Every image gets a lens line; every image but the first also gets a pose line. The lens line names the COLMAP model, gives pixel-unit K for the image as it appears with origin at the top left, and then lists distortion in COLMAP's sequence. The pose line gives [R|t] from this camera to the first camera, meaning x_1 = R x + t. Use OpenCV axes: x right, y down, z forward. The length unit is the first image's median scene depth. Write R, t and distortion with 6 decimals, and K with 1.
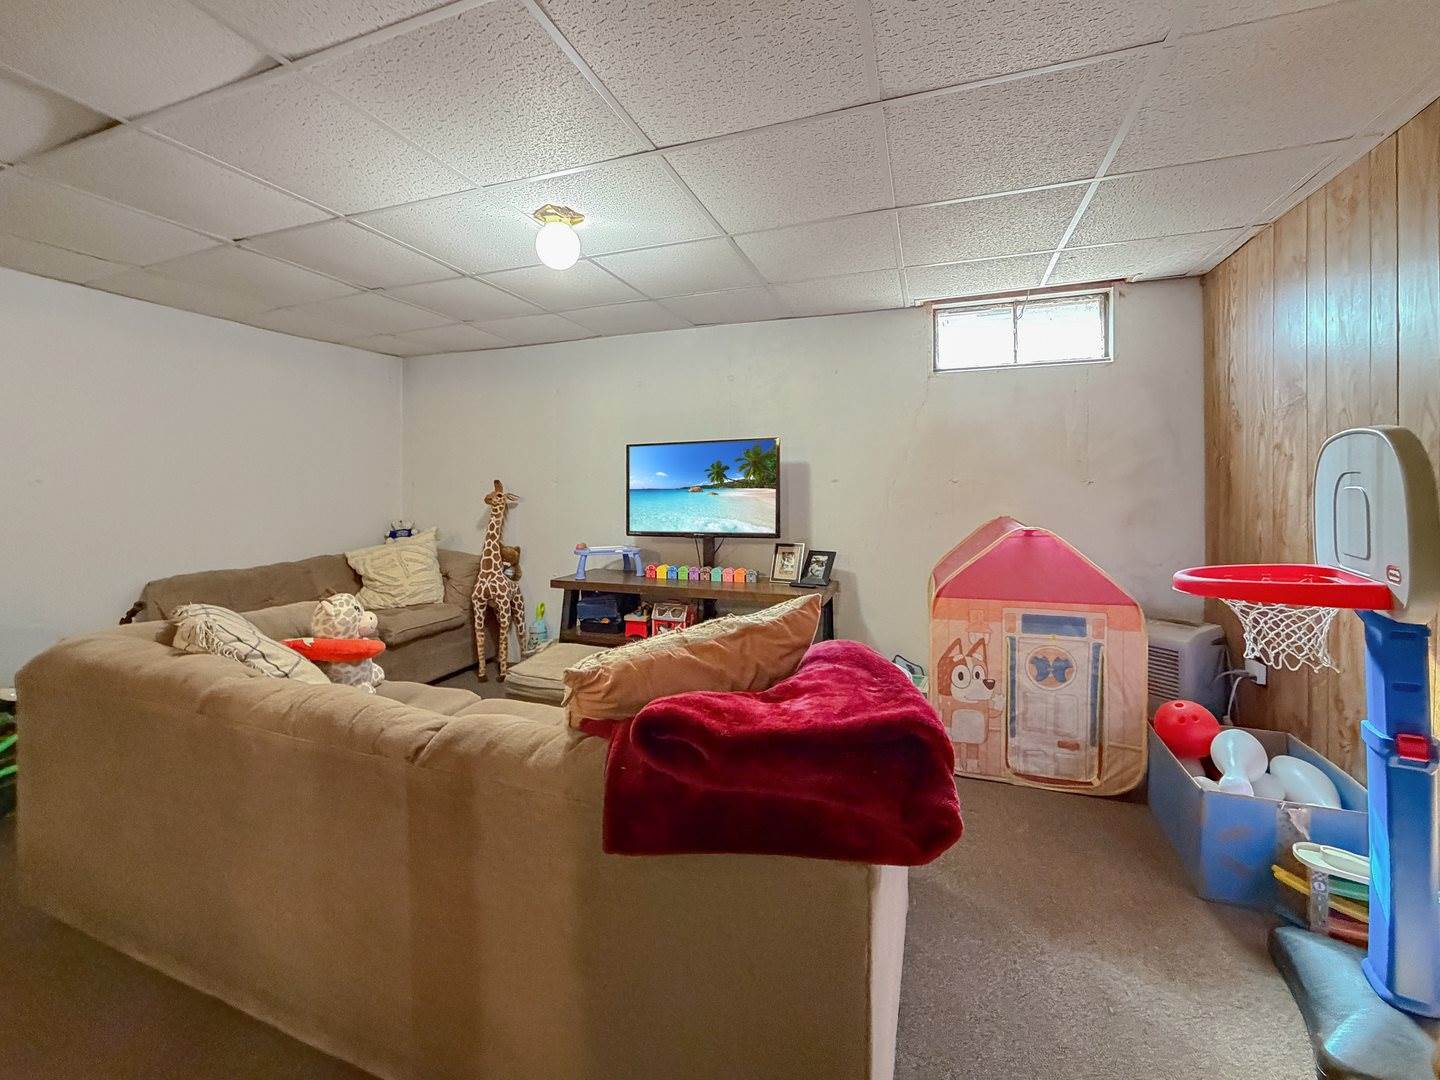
lens RADIAL K [[593.7, 0, 707.4], [0, 593.7, 493.4], [0, 0, 1]] dist [0.001440, -0.000057]
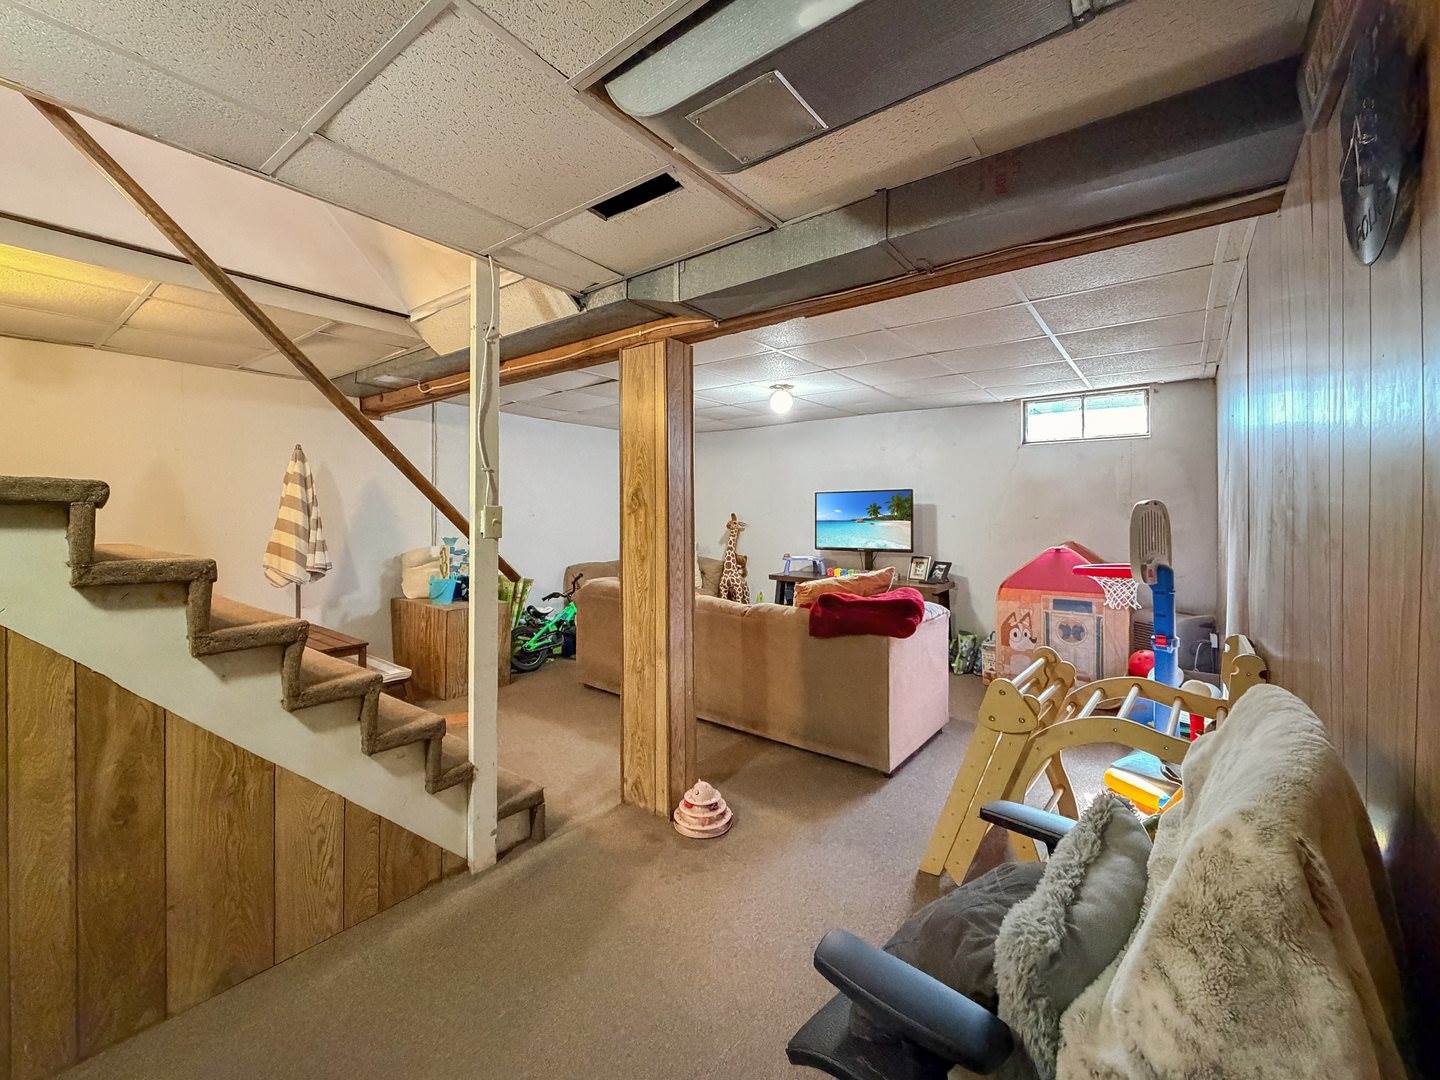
lens RADIAL K [[588.8, 0, 707.9], [0, 588.8, 518.1], [0, 0, 1]] dist [-0.009714, -0.000029]
pose [[0.951249, 0.008249, -0.308314, 0.082408], [-0.008540, 0.999963, 0.000404, -0.011656], [0.308306, 0.002249, 0.951285, -0.642980]]
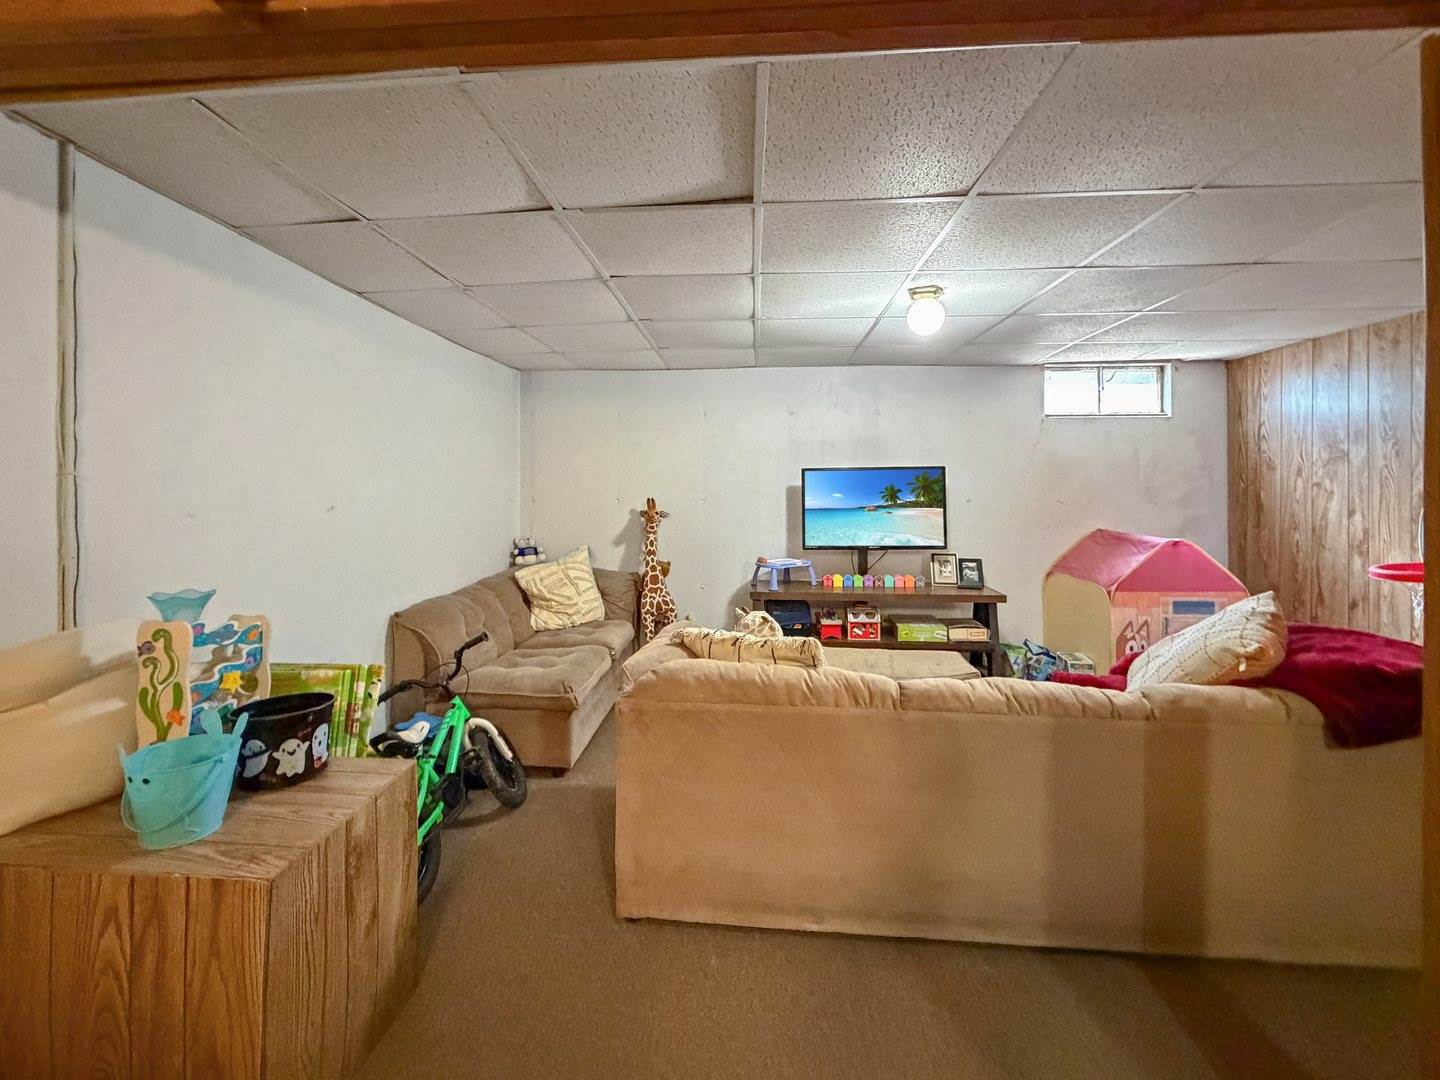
lens RADIAL K [[593.7, 0, 707.4], [0, 593.7, 493.4], [0, 0, 1]] dist [0.001440, -0.000057]
pose [[0.961638, 0.002349, 0.274313, -0.669723], [-0.000330, 0.999973, -0.007406, -0.029027], [-0.274322, 0.007031, 0.961612, -0.035097]]
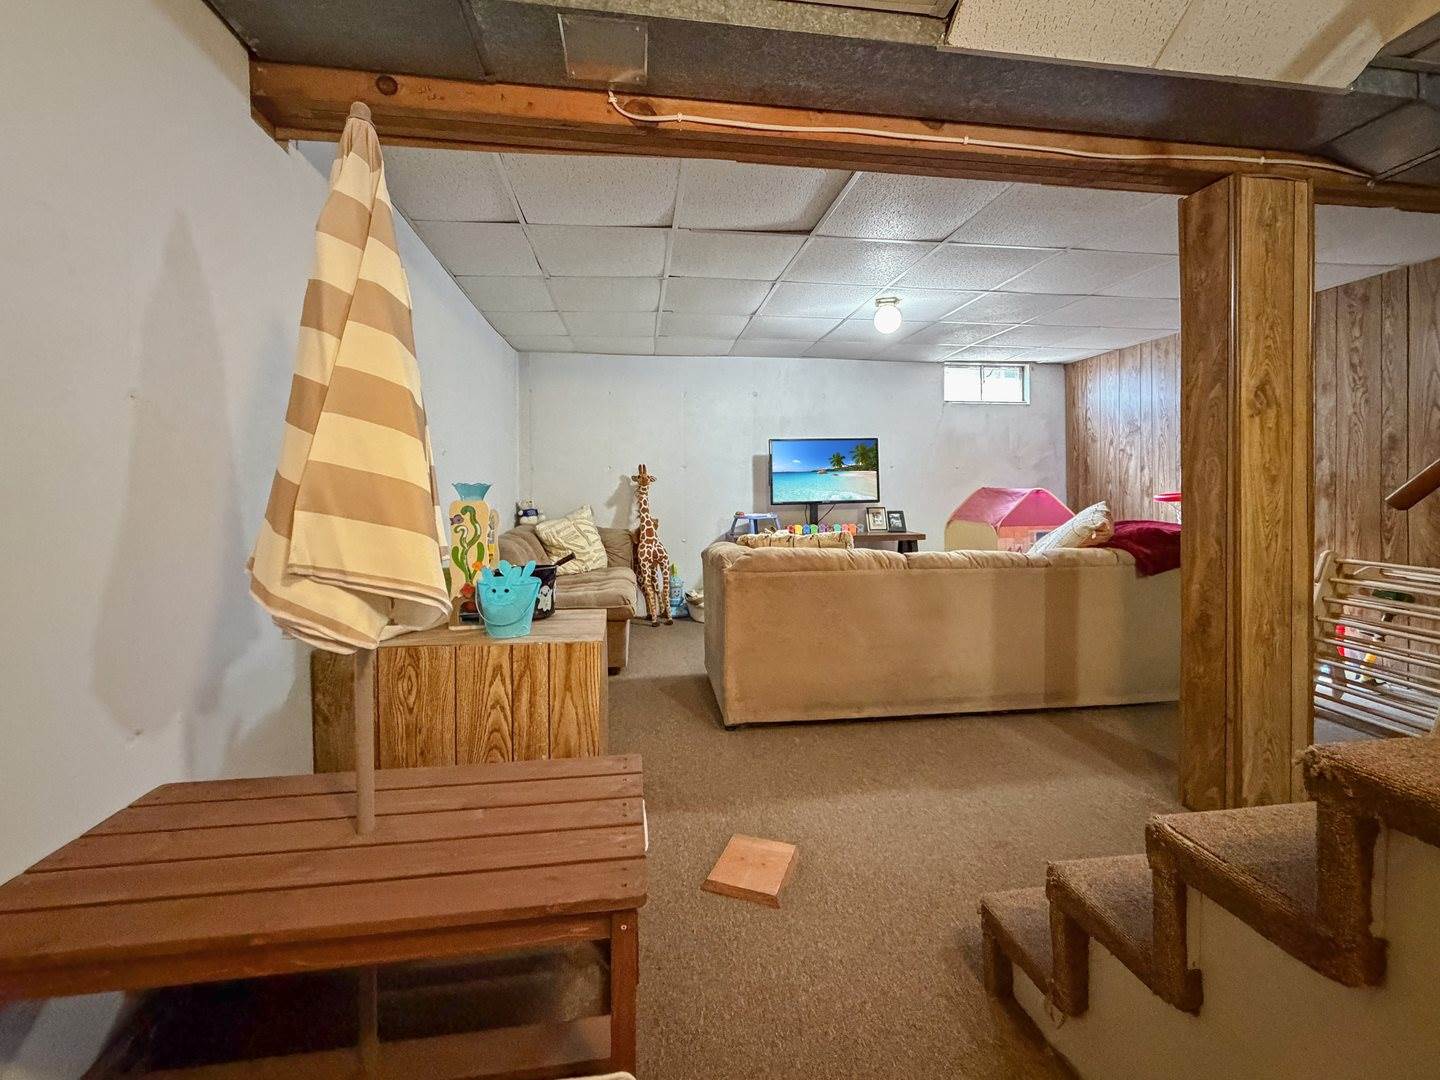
lens RADIAL K [[593.7, 0, 707.4], [0, 593.7, 493.4], [0, 0, 1]] dist [0.001440, -0.000057]
pose [[0.887429, -0.006039, 0.460905, -0.980957], [0.009905, 0.999933, -0.005969, 0.055070], [-0.460838, 0.009863, 0.887429, -0.175169]]
